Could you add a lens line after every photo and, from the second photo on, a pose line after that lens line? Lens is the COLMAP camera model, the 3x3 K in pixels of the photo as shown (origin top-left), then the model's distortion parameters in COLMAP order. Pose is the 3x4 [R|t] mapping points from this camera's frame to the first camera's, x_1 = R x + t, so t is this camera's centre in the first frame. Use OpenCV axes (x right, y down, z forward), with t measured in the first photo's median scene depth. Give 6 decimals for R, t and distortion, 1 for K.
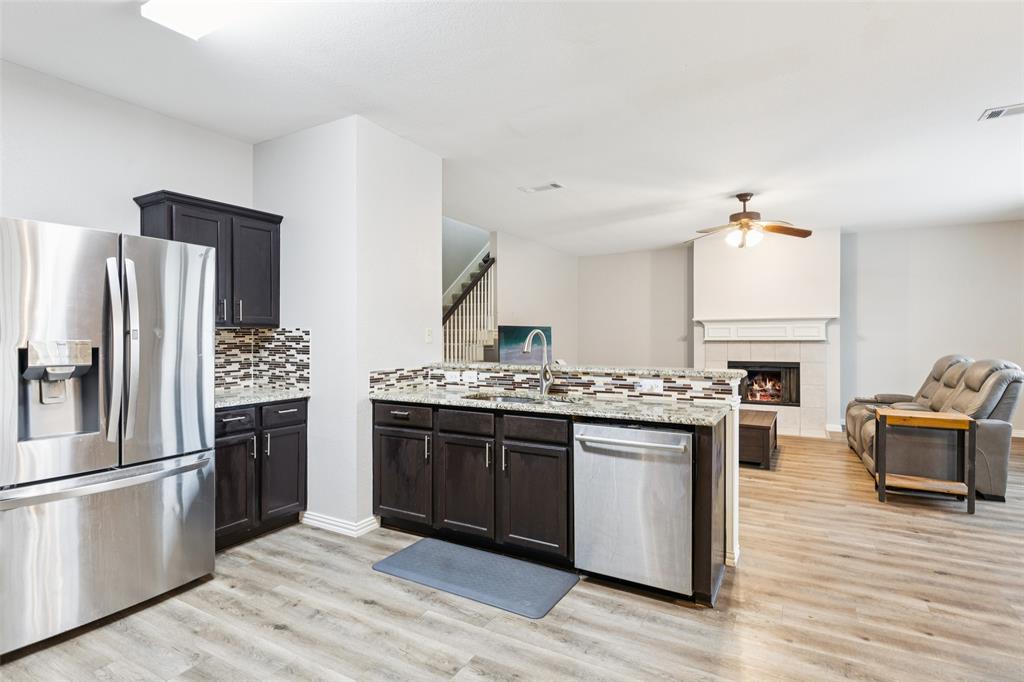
lens RADIAL K [[517.3, 0, 513.5], [0, 517.3, 339.0], [0, 0, 1]] dist [-0.000299, -0.001271]
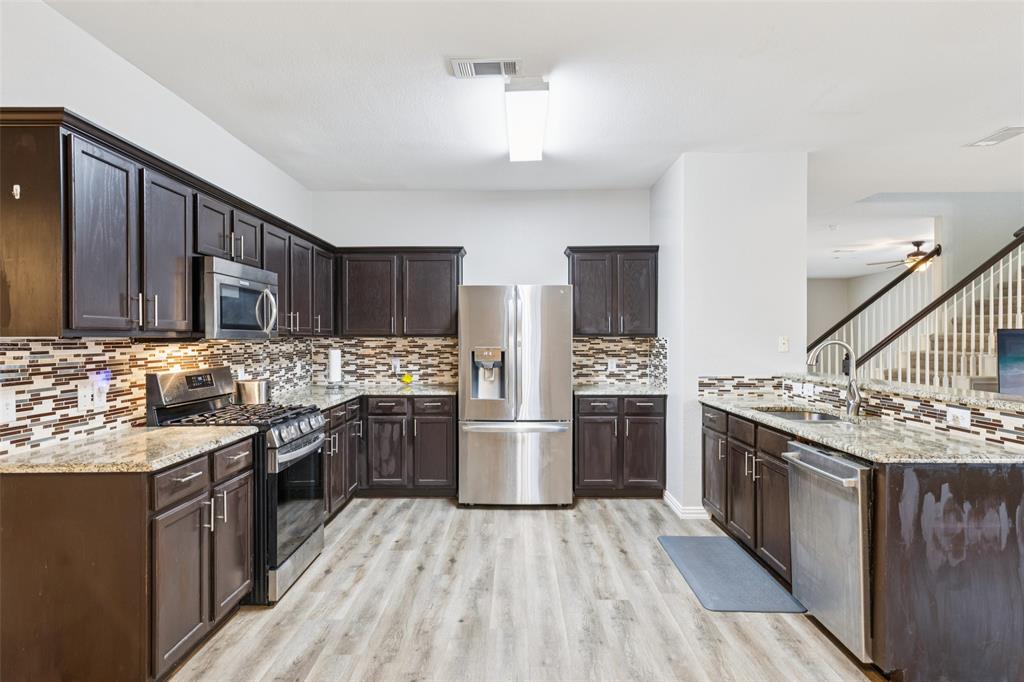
lens RADIAL K [[590.1, 0, 514.2], [0, 590.1, 341.3], [0, 0, 1]] dist [0.015390, 0.000033]
pose [[0.486587, 0.006350, -0.873609, 0.649178], [-0.004201, 0.999979, 0.004929, -0.018278], [0.873622, 0.001272, 0.486603, 0.027212]]
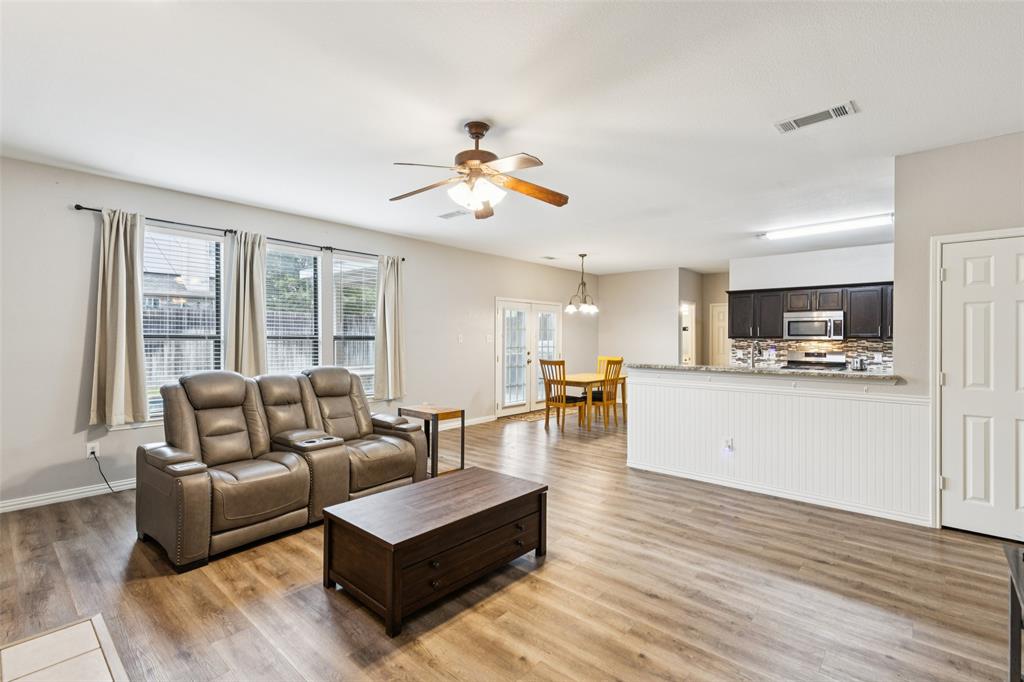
lens RADIAL K [[465.1, 0, 504.9], [0, 465.1, 336.0], [0, 0, 1]] dist [0.008644, -0.001525]
pose [[-0.975112, -0.000708, 0.221713, 0.437271], [-0.000413, 0.999999, 0.001376, -0.033311], [-0.221713, 0.001250, -0.975111, 2.392768]]
